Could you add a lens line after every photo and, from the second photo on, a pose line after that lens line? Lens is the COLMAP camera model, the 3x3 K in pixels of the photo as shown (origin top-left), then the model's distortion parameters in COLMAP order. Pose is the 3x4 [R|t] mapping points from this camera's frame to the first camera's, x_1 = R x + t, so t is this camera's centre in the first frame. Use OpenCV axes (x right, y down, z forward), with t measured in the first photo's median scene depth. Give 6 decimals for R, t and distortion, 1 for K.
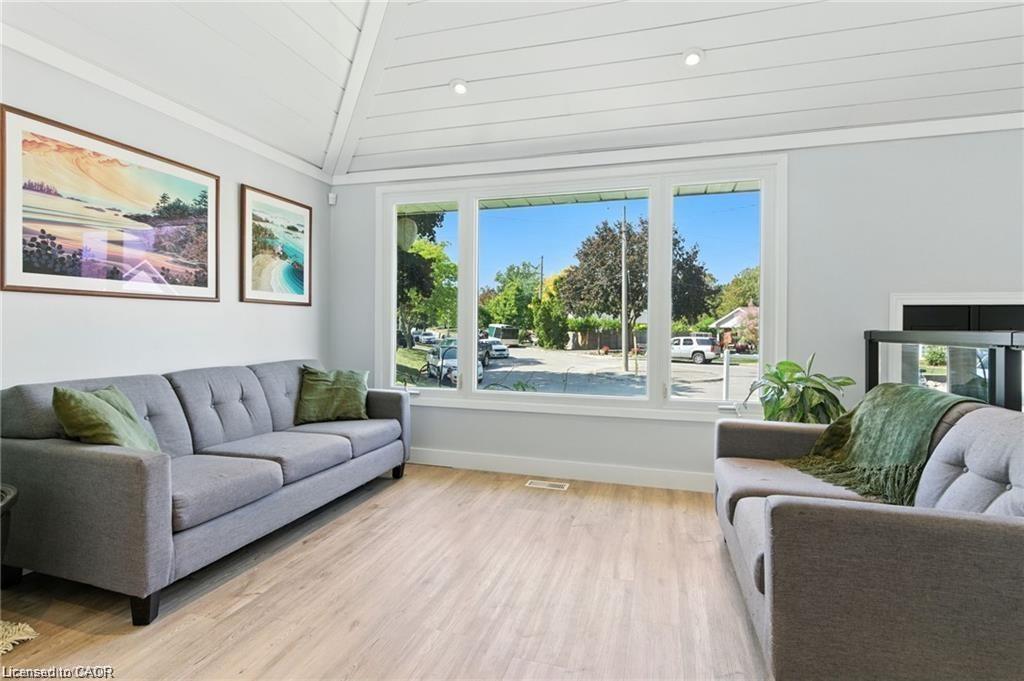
lens RADIAL K [[491.3, 0, 512.0], [0, 491.3, 340.5], [0, 0, 1]] dist [0.004559, -0.000149]
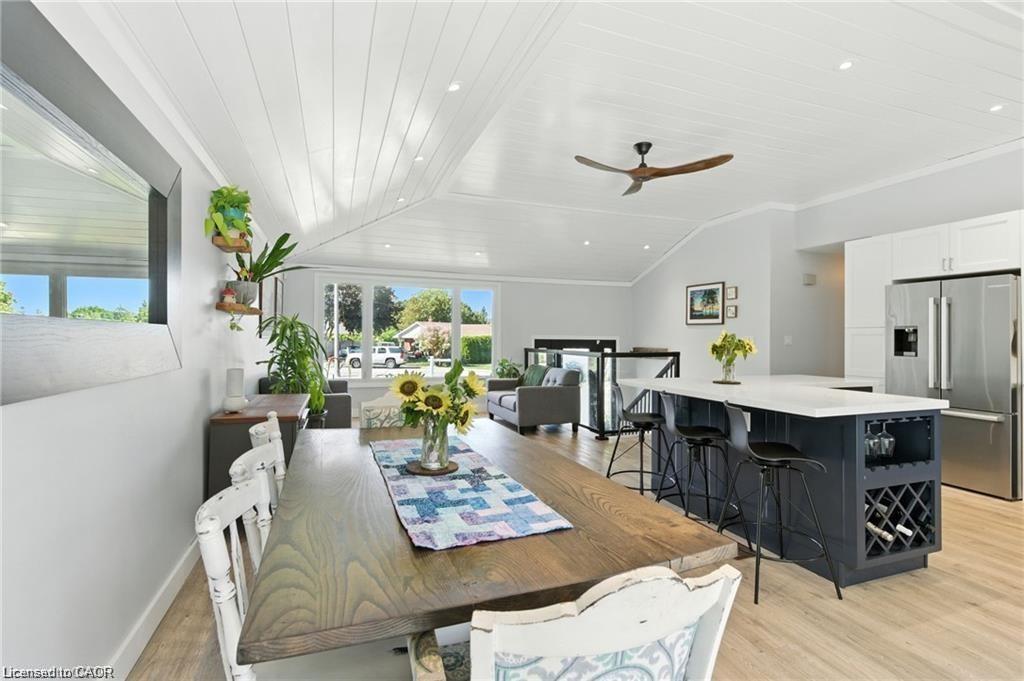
lens RADIAL K [[473.7, 0, 509.5], [0, 473.7, 334.5], [0, 0, 1]] dist [0.002606, 0.000065]
pose [[0.795674, 0.007761, 0.605675, -1.003305], [0.010383, 0.999596, -0.026448, -0.023733], [-0.605636, 0.027332, 0.795272, -1.122357]]
